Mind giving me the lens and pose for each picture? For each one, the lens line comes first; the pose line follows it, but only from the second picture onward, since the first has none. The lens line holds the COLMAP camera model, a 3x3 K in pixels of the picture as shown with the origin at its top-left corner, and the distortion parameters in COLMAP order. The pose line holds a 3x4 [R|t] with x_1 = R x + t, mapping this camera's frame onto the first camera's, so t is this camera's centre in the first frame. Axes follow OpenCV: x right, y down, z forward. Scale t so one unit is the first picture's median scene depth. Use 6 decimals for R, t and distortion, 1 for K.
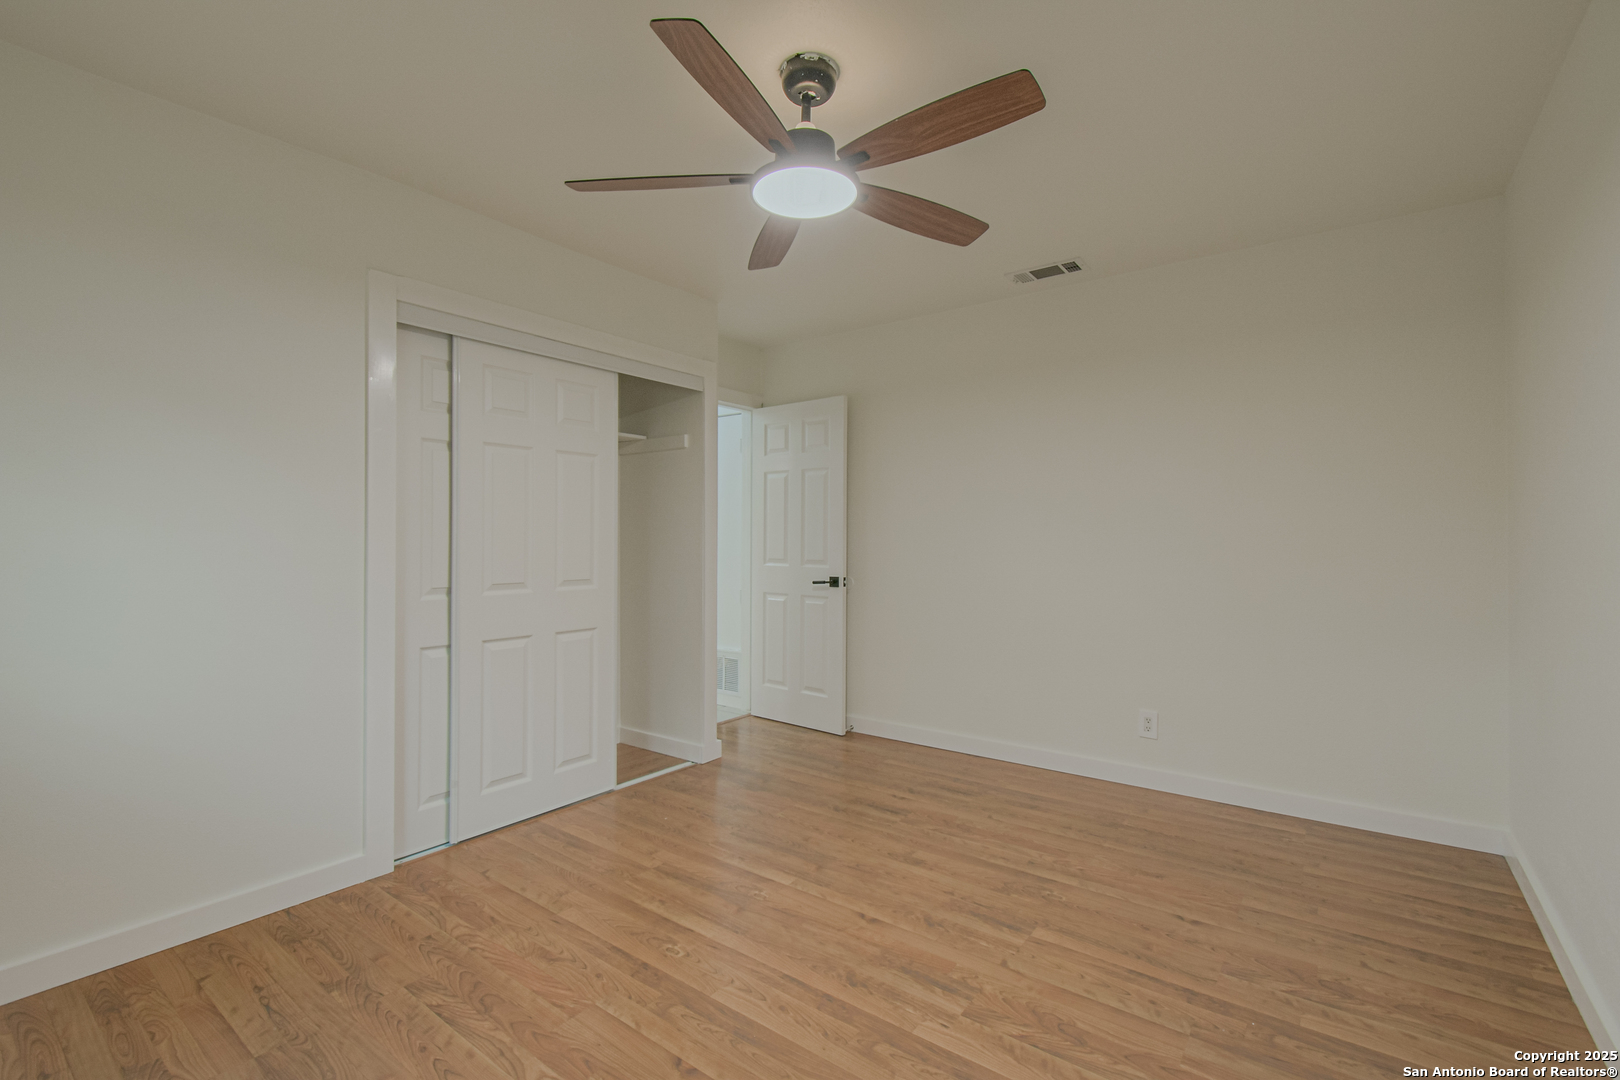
lens RADIAL K [[714.6, 0, 811.0], [0, 714.6, 539.9], [0, 0, 1]] dist [-0.000317, -0.001191]
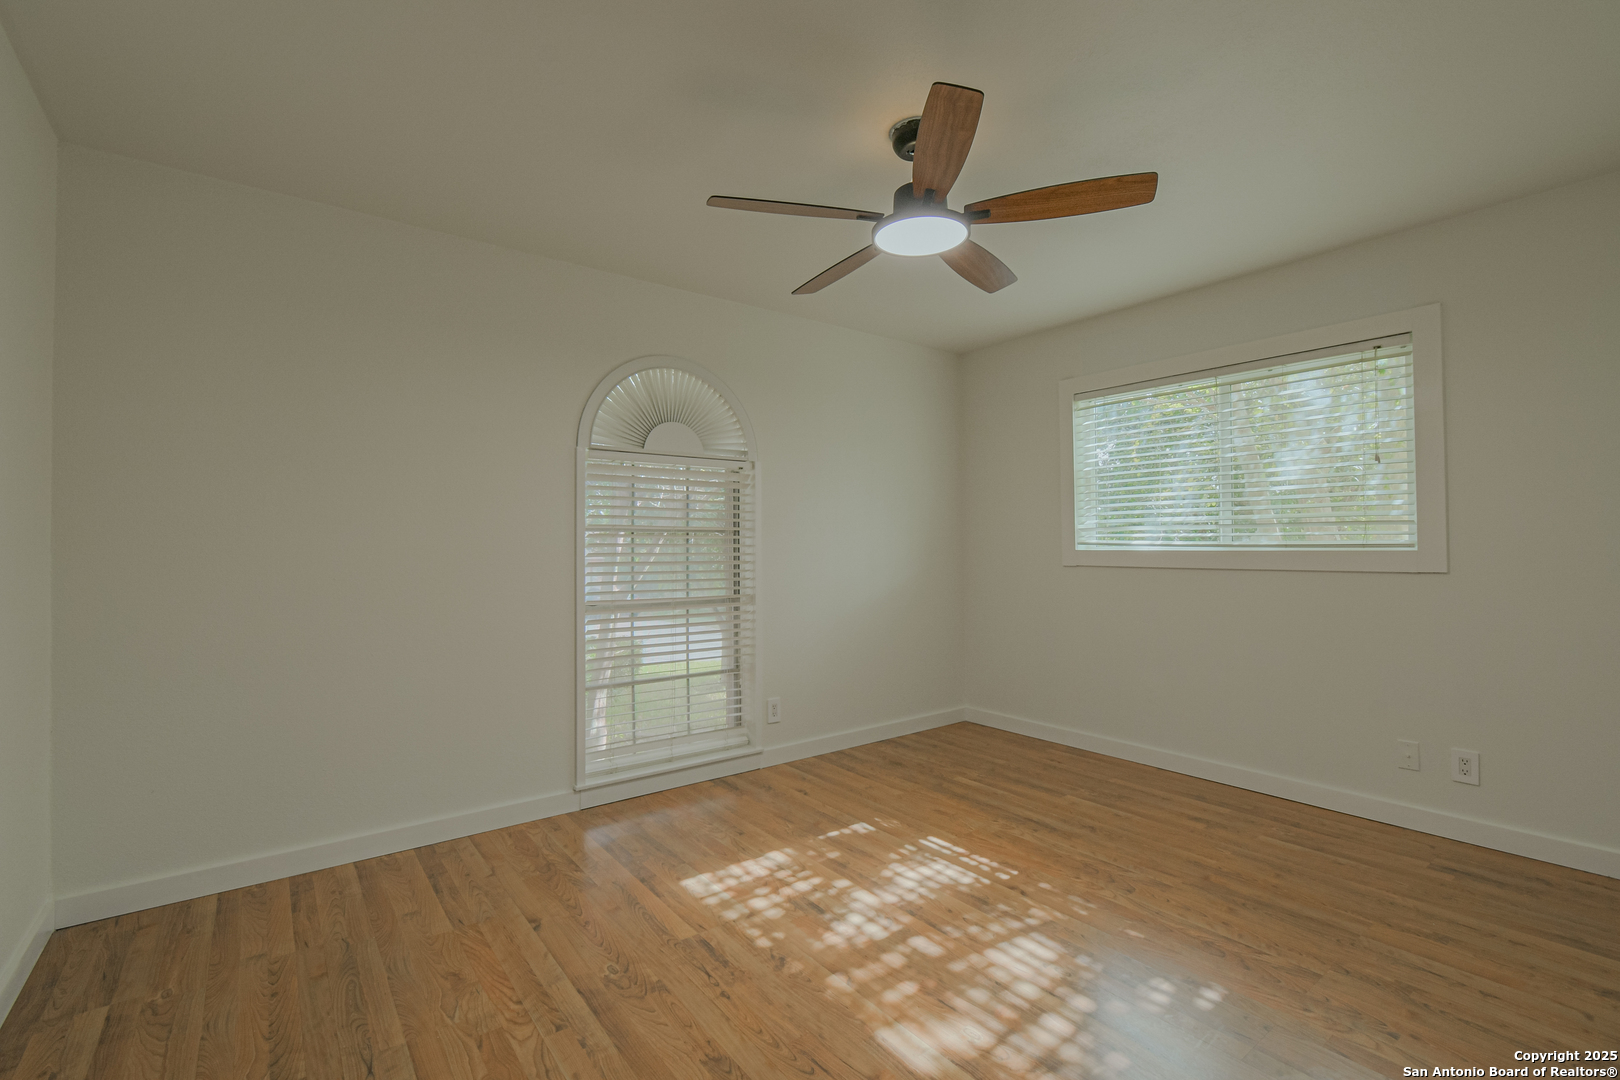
lens RADIAL K [[714.6, 0, 810.1], [0, 714.6, 542.9], [0, 0, 1]] dist [-0.000317, -0.001191]
pose [[-0.963911, 0.008368, 0.266092, -0.107362], [0.006090, 0.999937, -0.009385, 0.006624], [-0.266153, -0.007426, -0.963902, 1.711794]]
